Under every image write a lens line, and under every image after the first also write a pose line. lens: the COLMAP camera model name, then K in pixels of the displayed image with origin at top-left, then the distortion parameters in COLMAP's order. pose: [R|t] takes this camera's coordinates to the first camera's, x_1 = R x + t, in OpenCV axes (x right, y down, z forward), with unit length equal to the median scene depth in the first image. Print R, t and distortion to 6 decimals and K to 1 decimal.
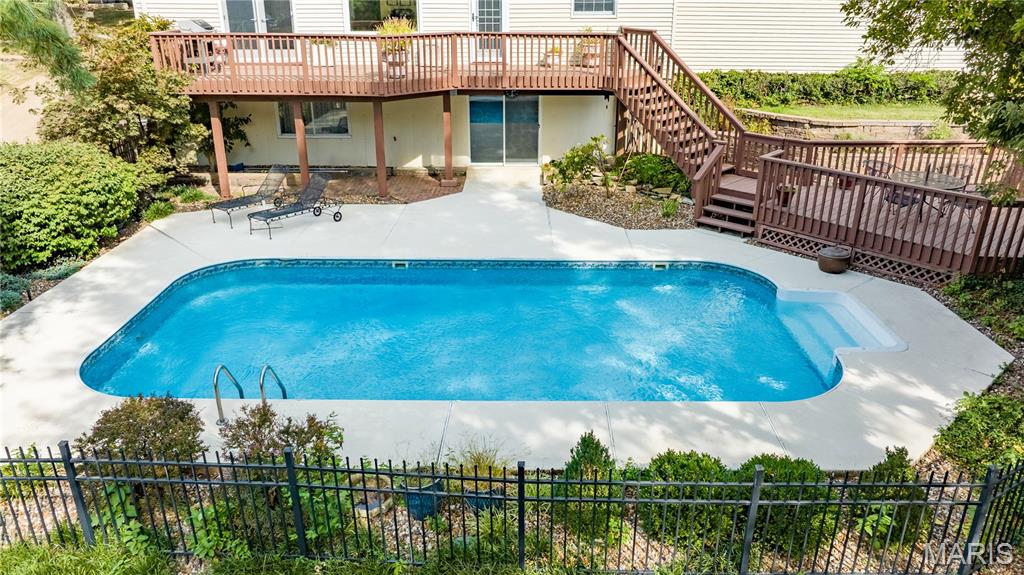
lens RADIAL K [[796.6, 0, 503.0], [0, 796.6, 293.7], [0, 0, 1]] dist [-0.009914, -0.017289]
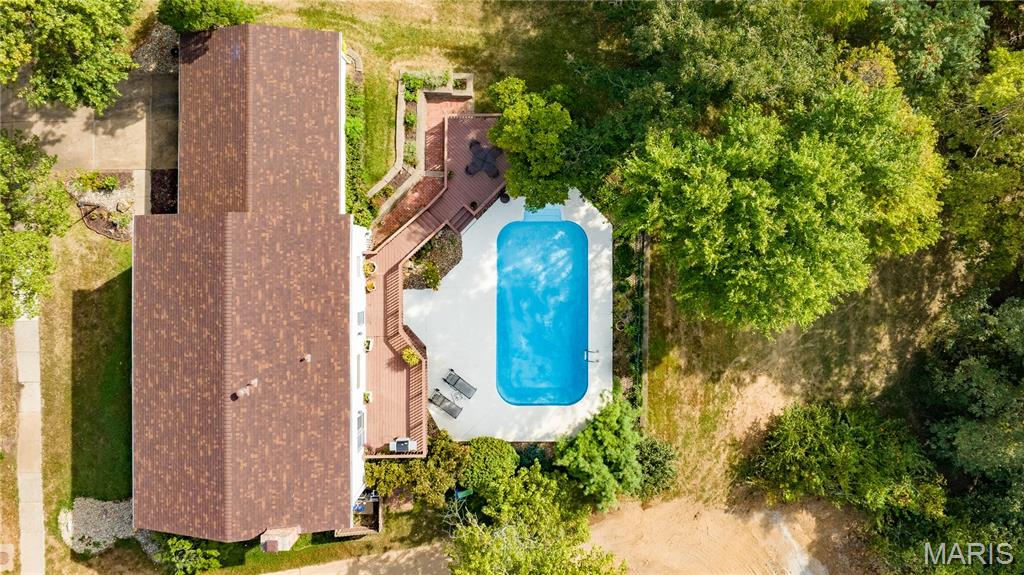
lens RADIAL K [[796.6, 0, 510.5], [0, 796.6, 253.8], [0, 0, 1]] dist [-0.009914, -0.017289]
pose [[-0.008683, -0.999906, 0.010605, 0.133399], [0.385136, 0.006443, 0.922837, -2.288657], [-0.922819, 0.012098, 0.385044, -0.157751]]
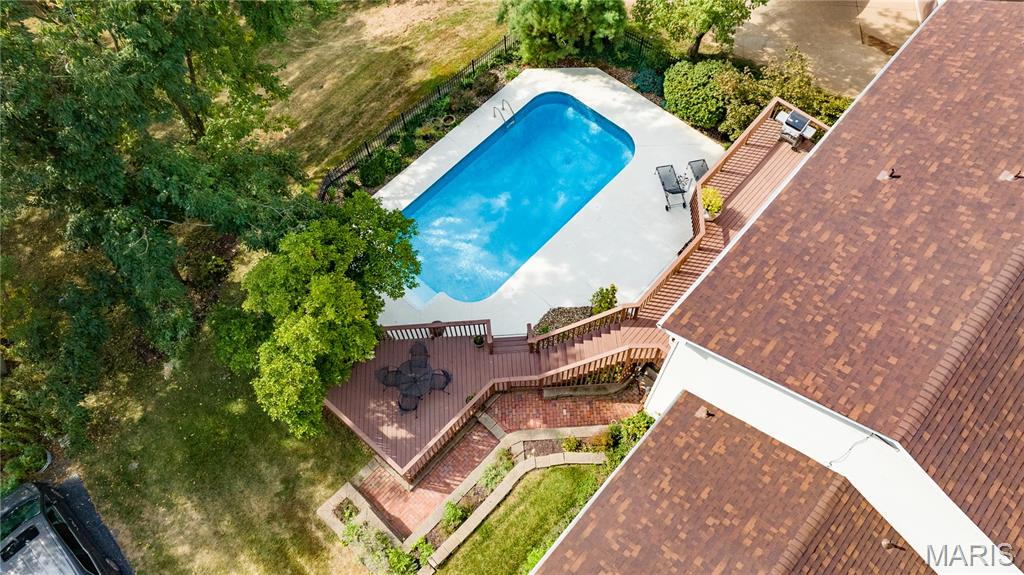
lens RADIAL K [[713.0, 0, 515.8], [0, 713.0, 290.2], [0, 0, 1]] dist [-0.028544, 0.018453]
pose [[-0.663573, 0.661545, -0.349326, 0.659534], [-0.280978, 0.212371, 0.935922, -1.383672], [0.693342, 0.719205, 0.044956, 0.788124]]
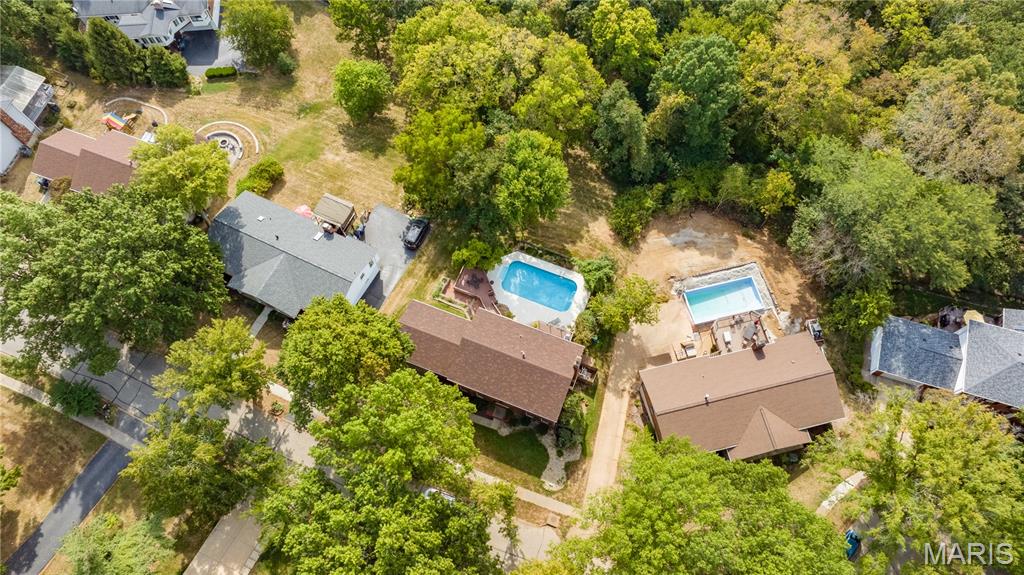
lens RADIAL K [[713.0, 0, 513.6], [0, 713.0, 287.4], [0, 0, 1]] dist [-0.028544, 0.018453]
pose [[-0.930862, -0.335259, 0.145252, -0.651269], [0.141719, 0.035122, 0.989284, -5.518826], [-0.336768, 0.941471, 0.014819, 0.696660]]
